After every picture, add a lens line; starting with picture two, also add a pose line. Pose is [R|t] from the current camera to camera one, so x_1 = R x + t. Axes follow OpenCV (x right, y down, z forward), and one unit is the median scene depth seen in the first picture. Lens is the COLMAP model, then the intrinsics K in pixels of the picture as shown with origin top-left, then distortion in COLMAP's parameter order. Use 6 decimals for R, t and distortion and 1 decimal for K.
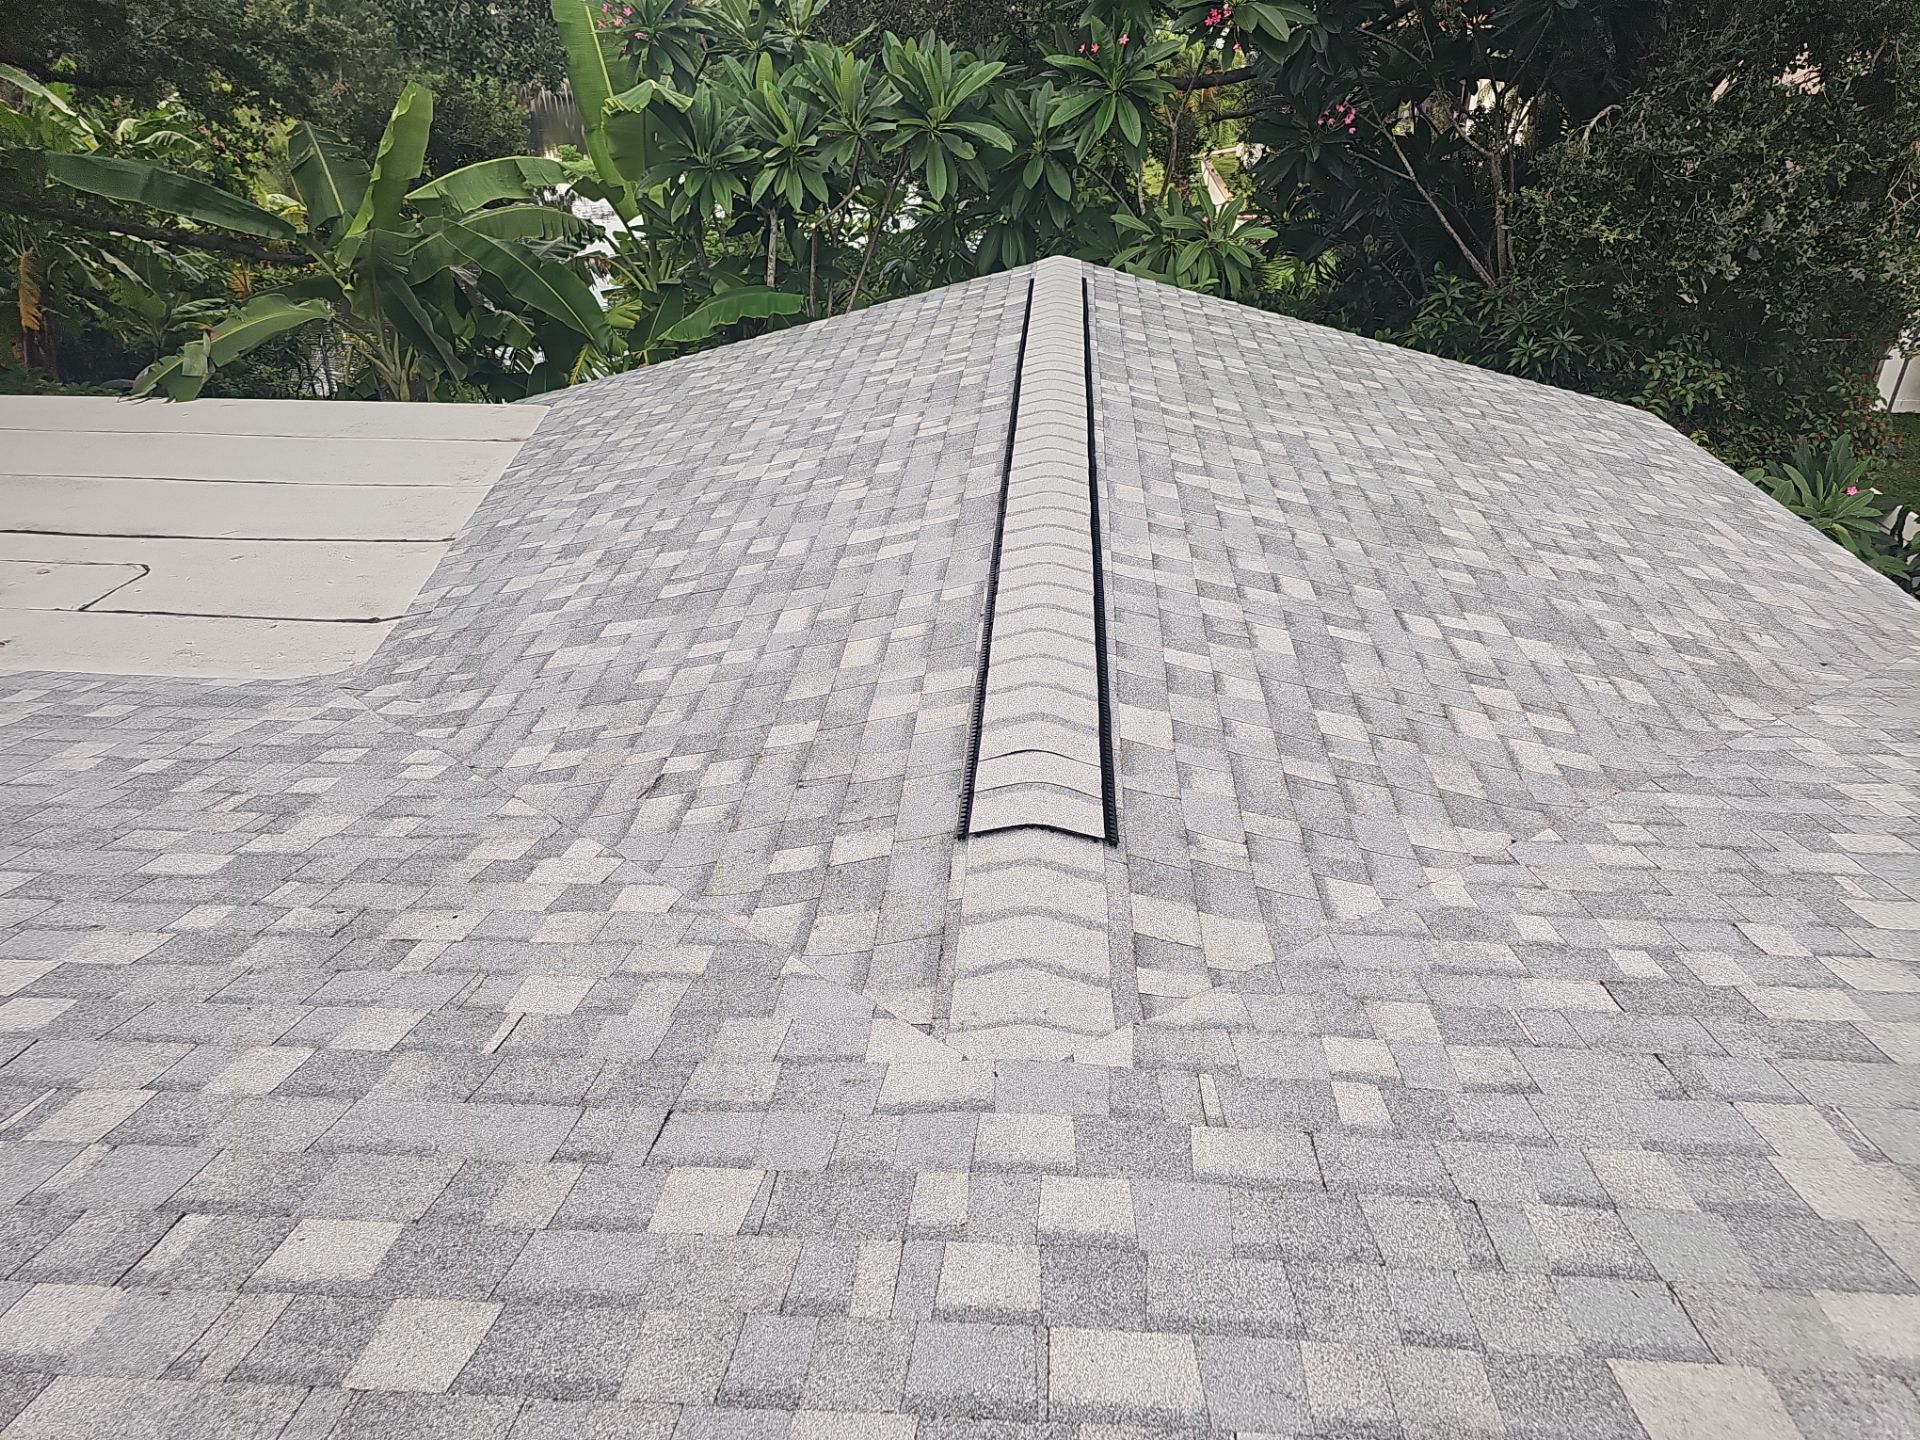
lens RADIAL K [[1270.9, 0, 967.2], [0, 1270.9, 748.1], [0, 0, 1]] dist [0.039606, -0.029057]
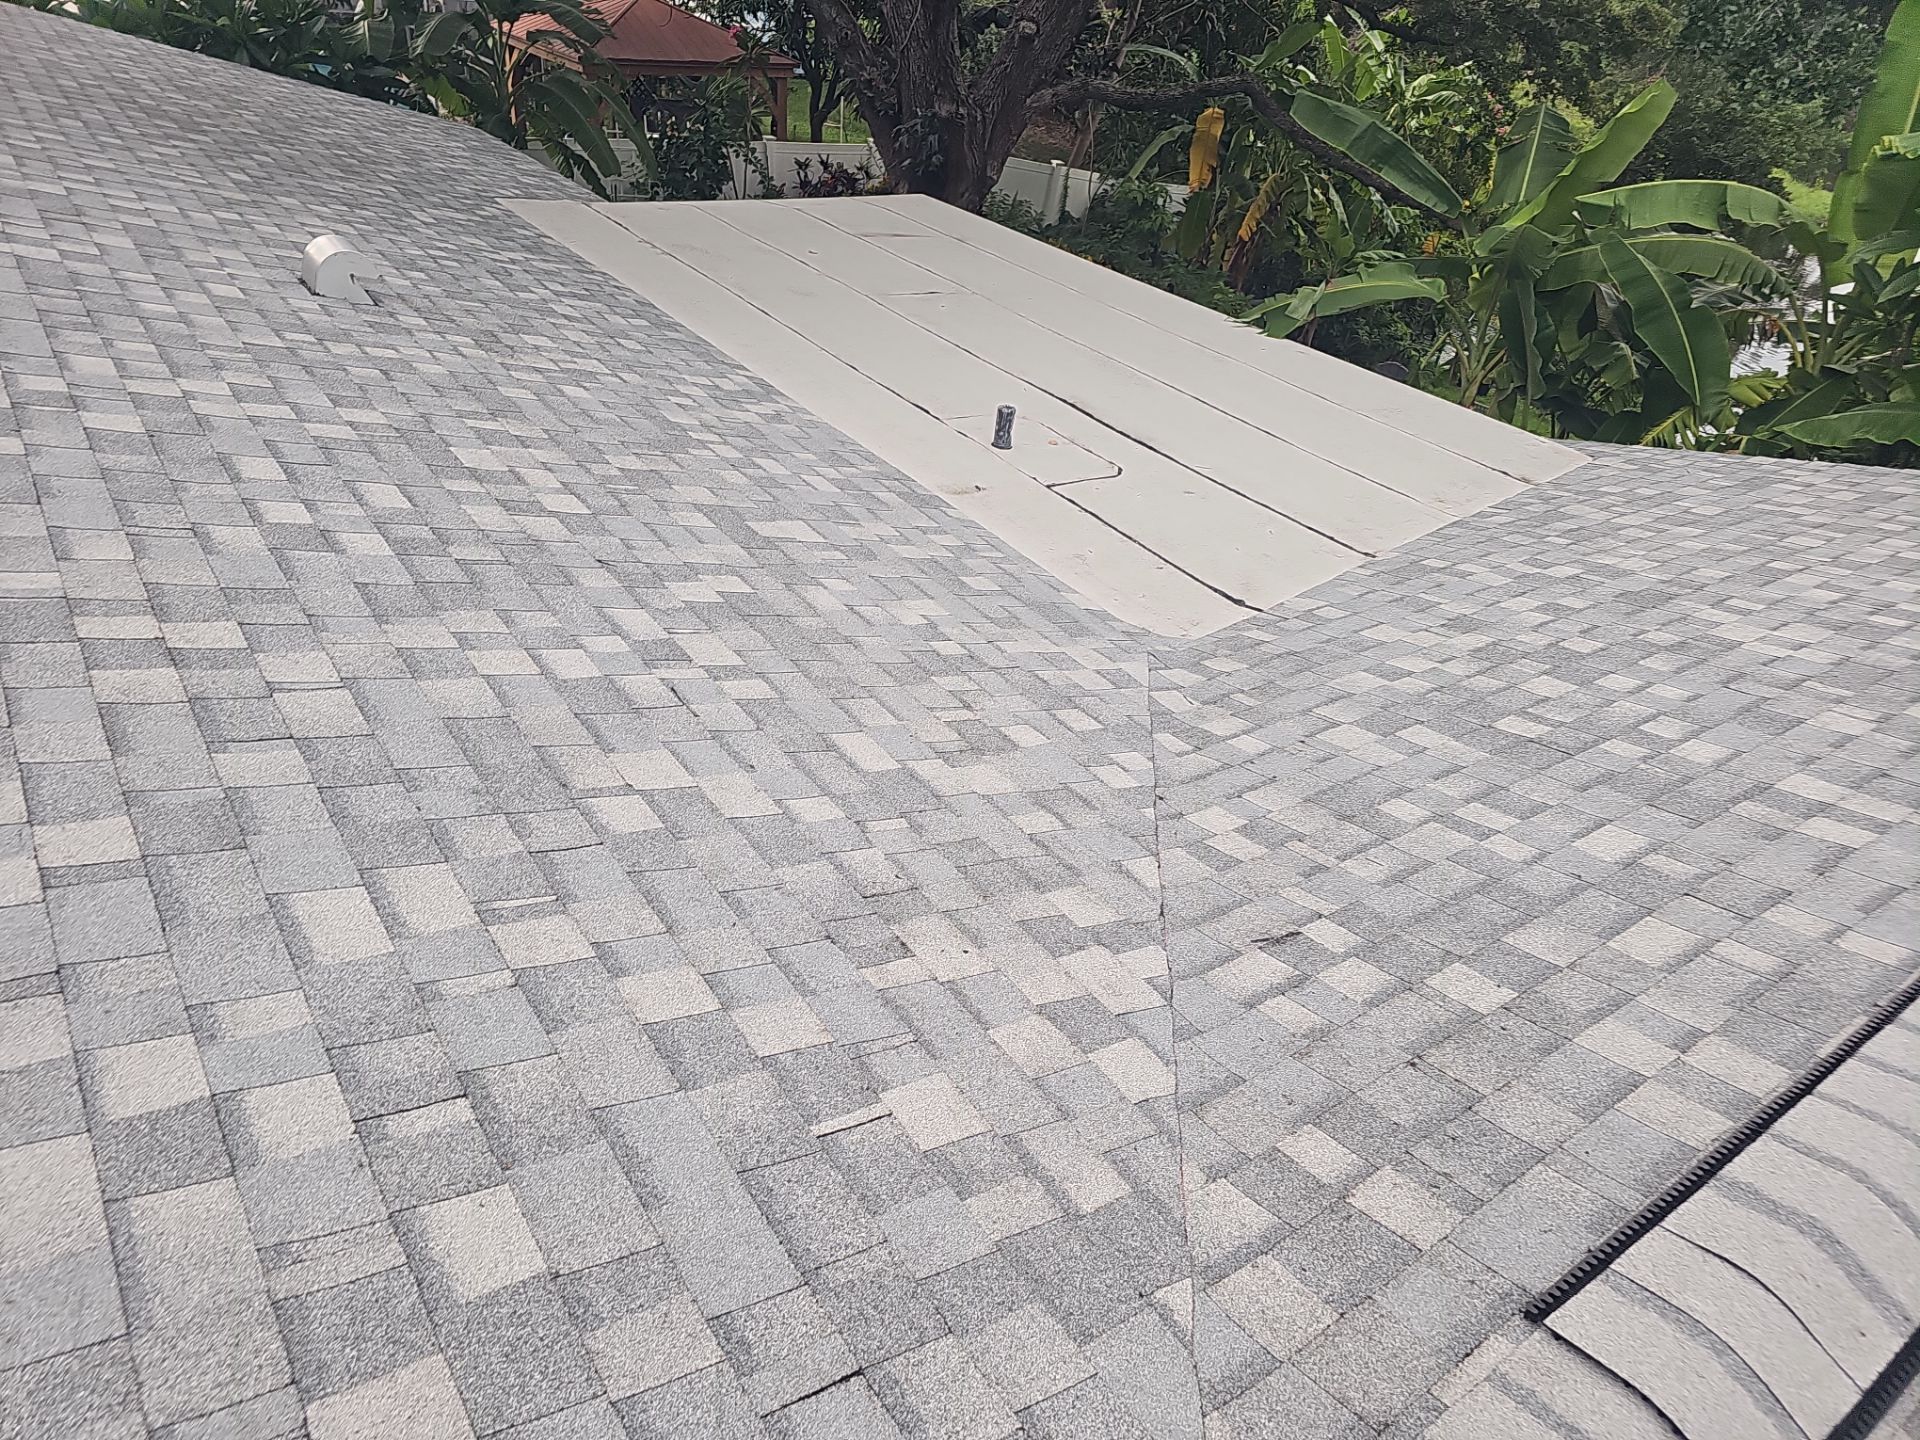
lens RADIAL K [[1236.5, 0, 950.5], [0, 1236.5, 762.7], [0, 0, 1]] dist [0.054778, -0.041374]
pose [[0.626548, 0.494894, -0.602094, 0.041670], [-0.479376, 0.853819, 0.202955, -0.117606], [0.614521, 0.161469, 0.772199, 0.220631]]
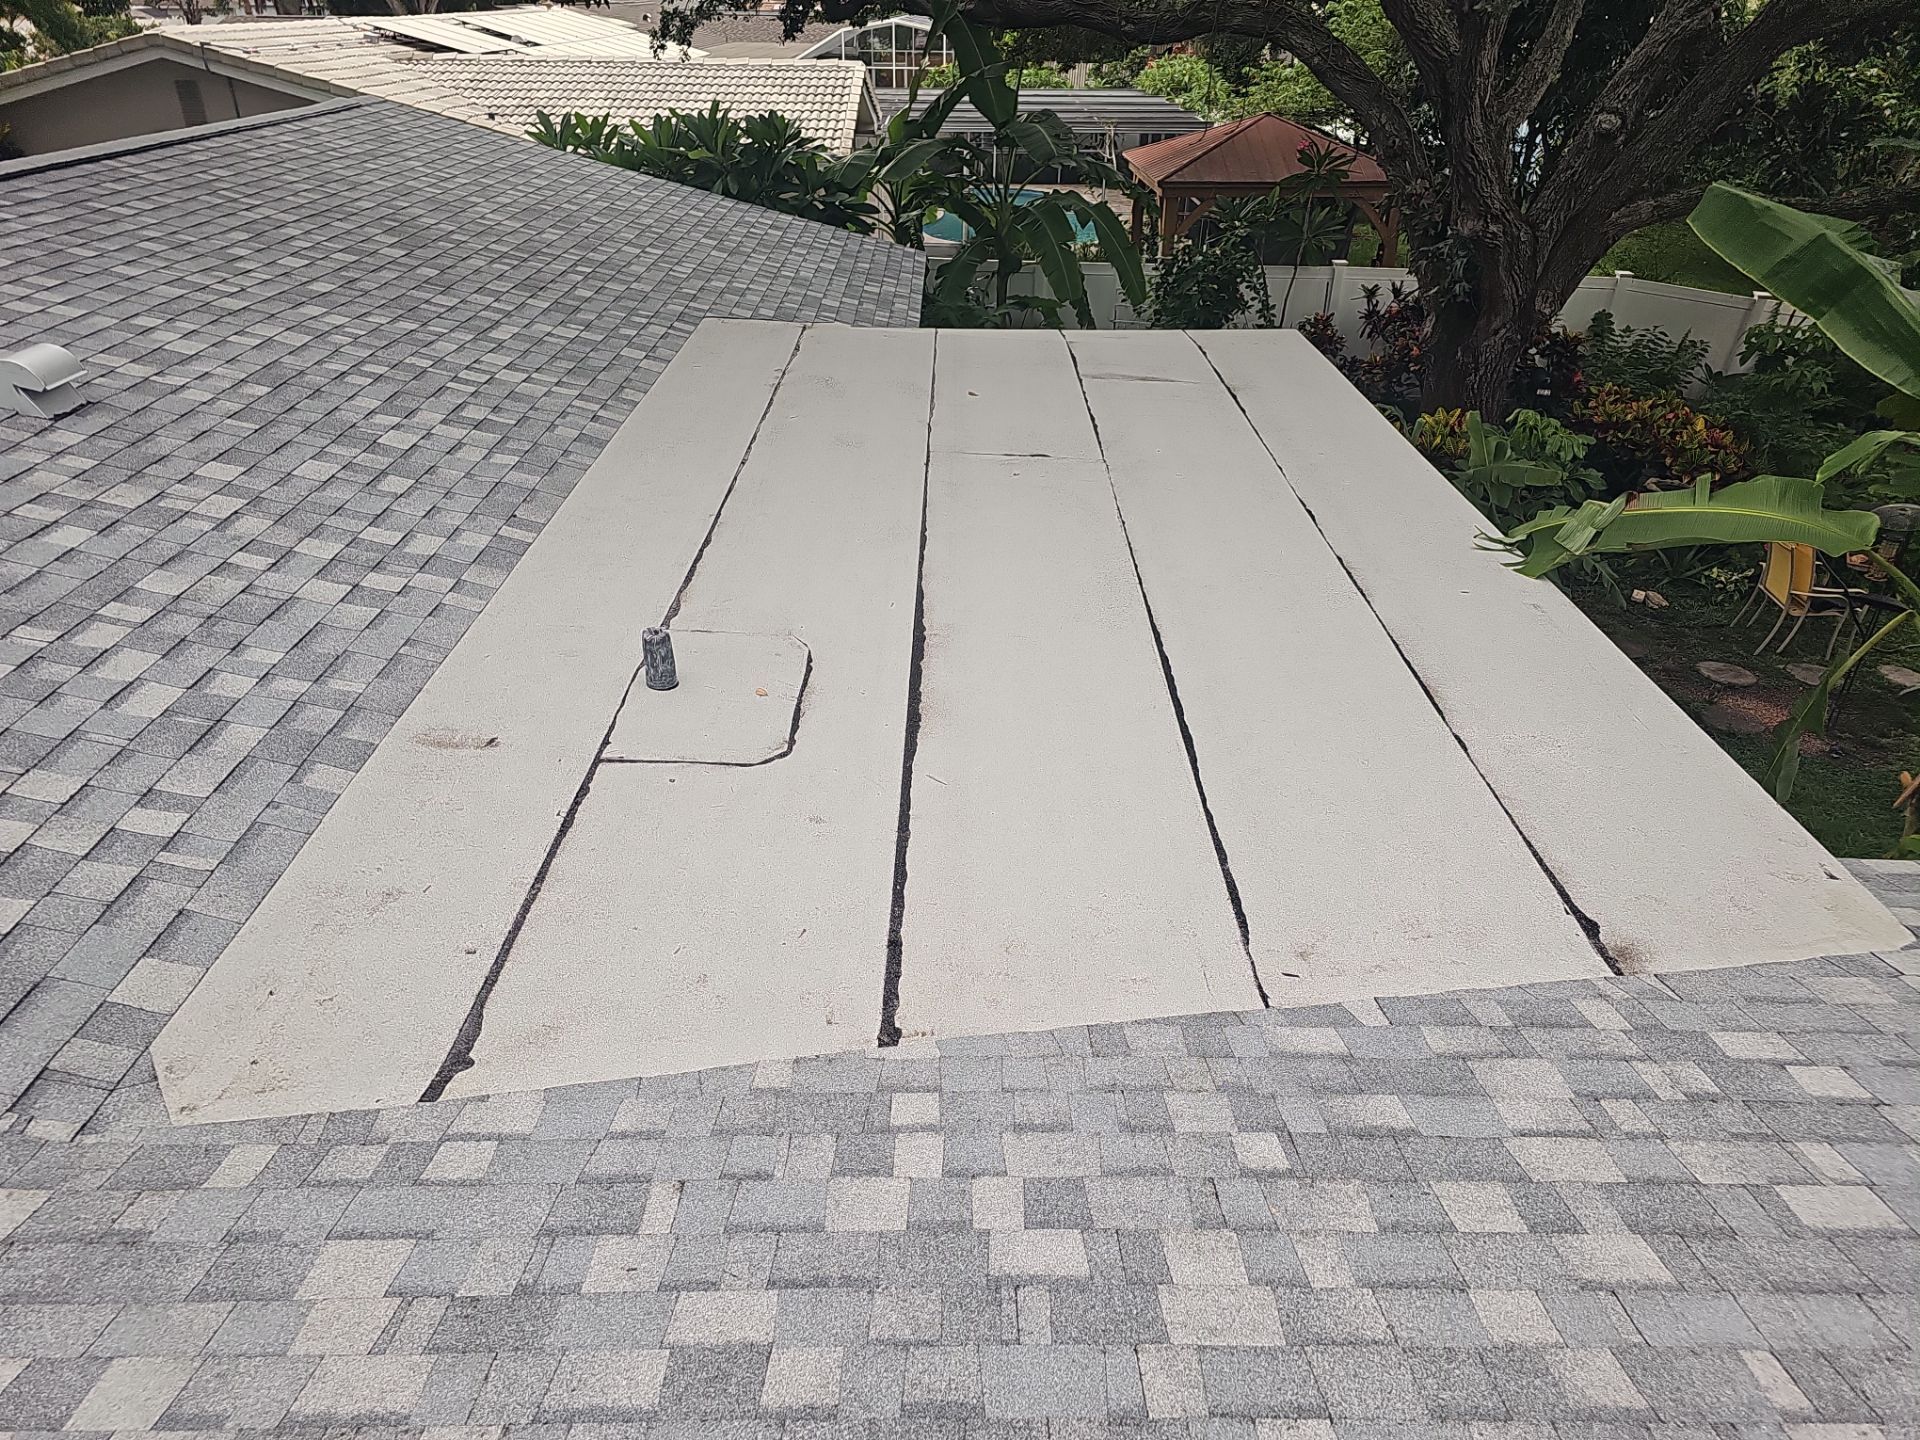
lens RADIAL K [[1270.9, 0, 967.2], [0, 1270.9, 748.1], [0, 0, 1]] dist [0.039606, -0.029057]
pose [[0.073833, 0.511621, -0.856033, -0.110594], [-0.514507, 0.754861, 0.406777, -0.792539], [0.854302, 0.410401, 0.318966, 1.470915]]
